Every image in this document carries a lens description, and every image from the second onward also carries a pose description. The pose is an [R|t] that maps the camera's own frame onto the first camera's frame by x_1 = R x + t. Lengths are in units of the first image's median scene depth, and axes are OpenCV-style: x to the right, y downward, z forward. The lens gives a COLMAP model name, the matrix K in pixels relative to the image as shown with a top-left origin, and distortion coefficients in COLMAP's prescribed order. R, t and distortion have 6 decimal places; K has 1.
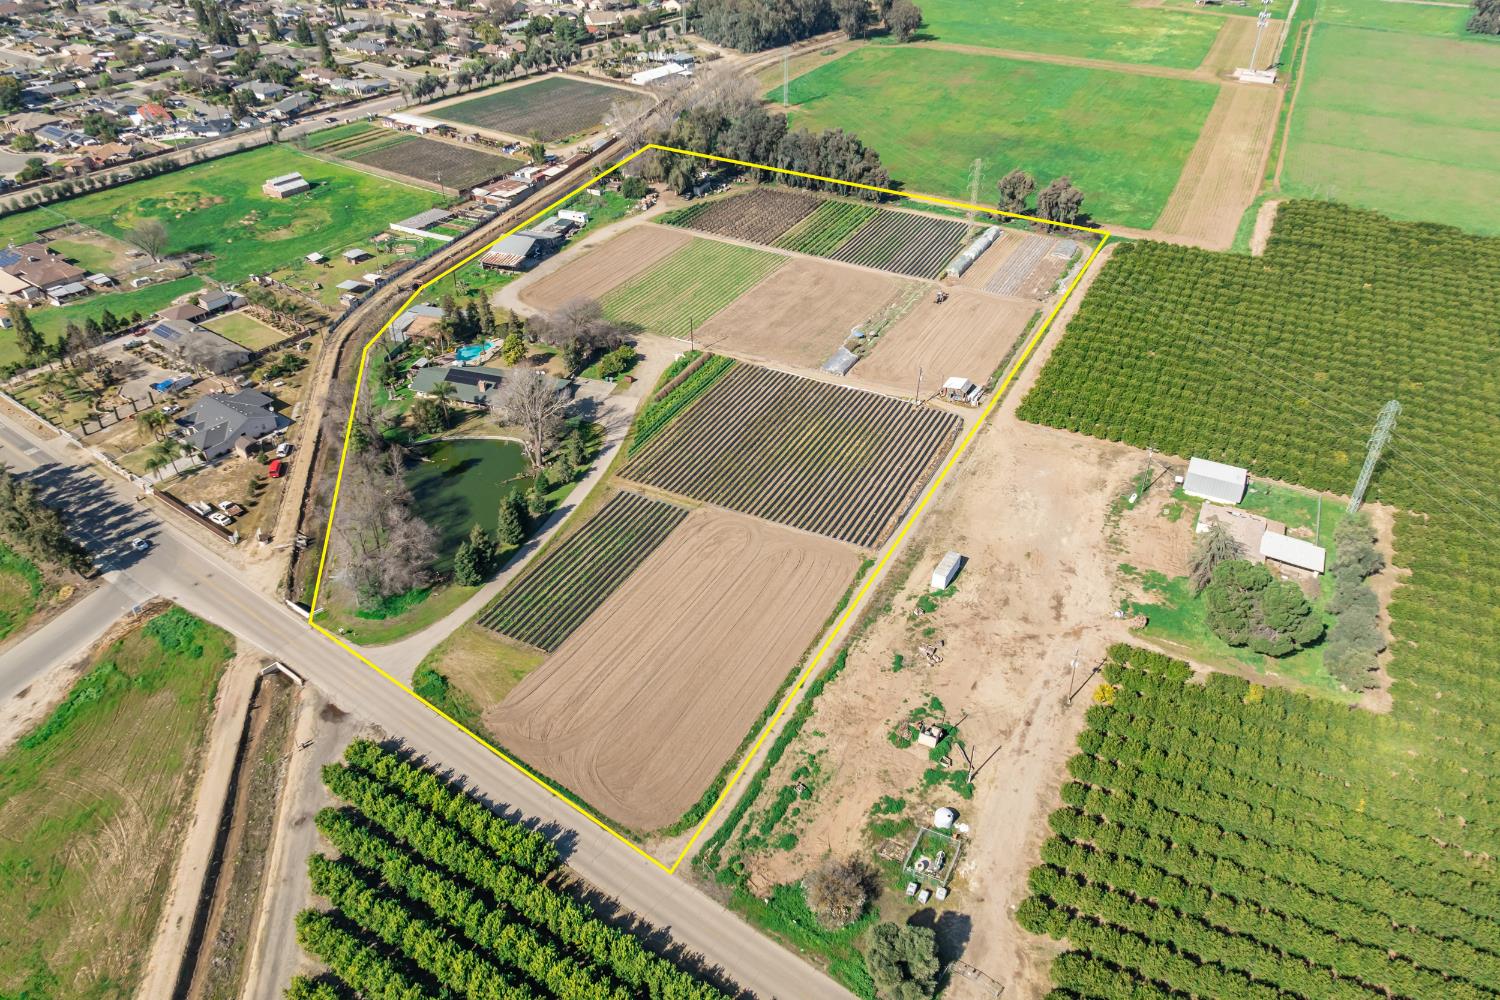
lens RADIAL K [[1054.4, 0, 746.5], [0, 1054.4, 494.6], [0, 0, 1]] dist [-0.048965, 0.021828]
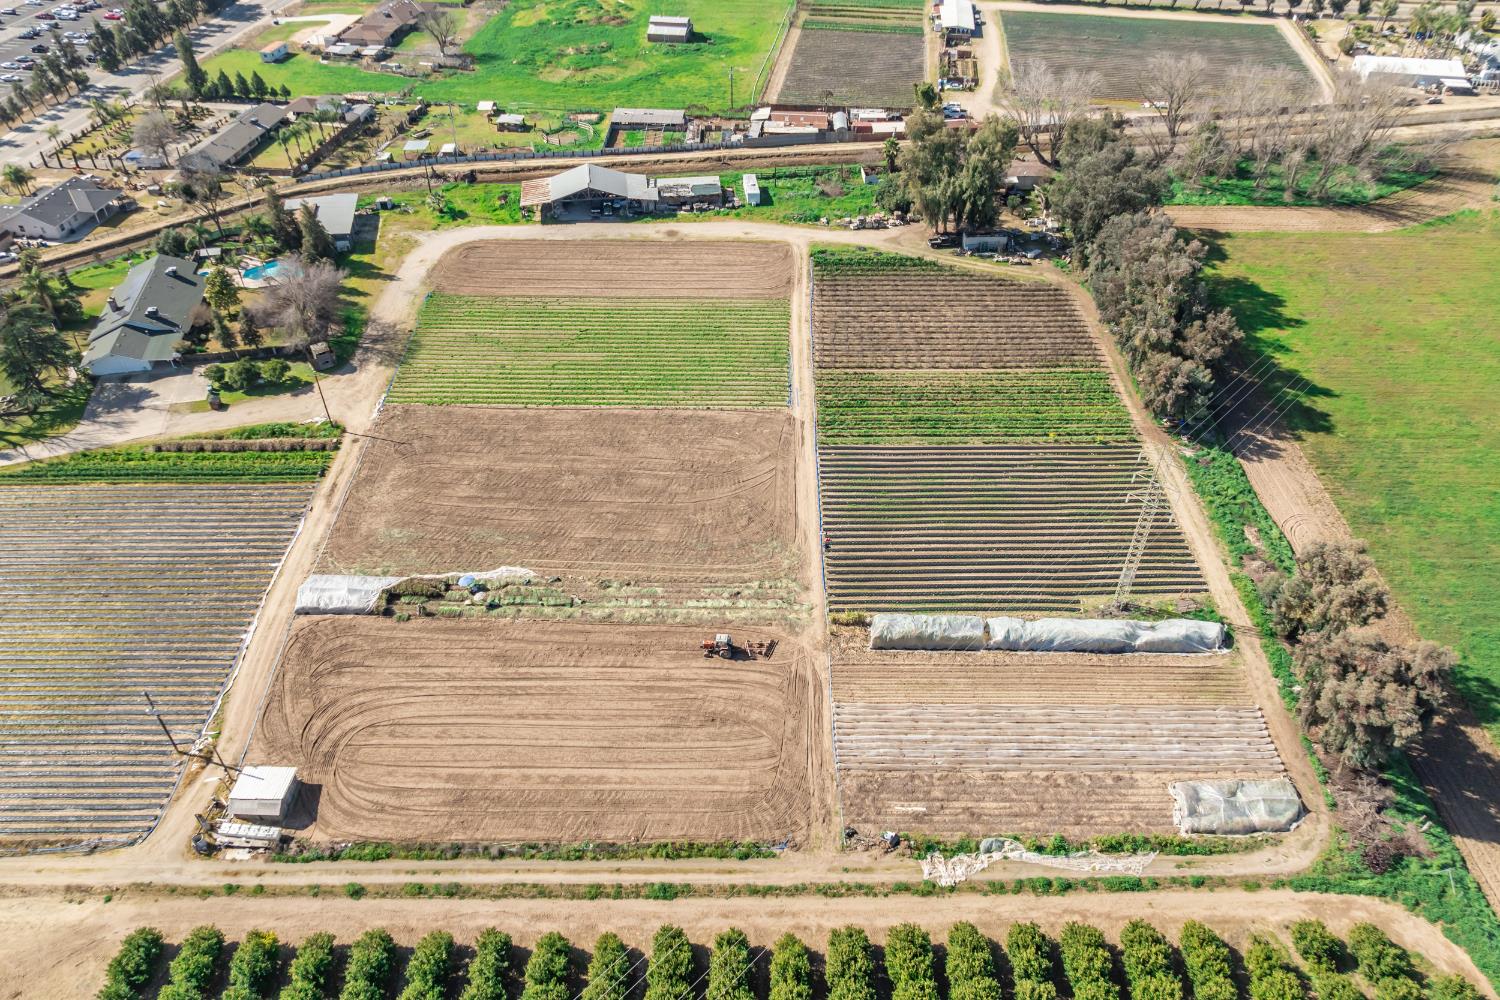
lens RADIAL K [[1054.4, 0, 753.9], [0, 1054.4, 502.8], [0, 0, 1]] dist [-0.048965, 0.021828]
pose [[0.466978, 0.576613, -0.670409, 0.500766], [-0.501829, 0.797047, 0.335981, -0.434052], [0.728079, 0.179535, 0.661565, 0.802537]]
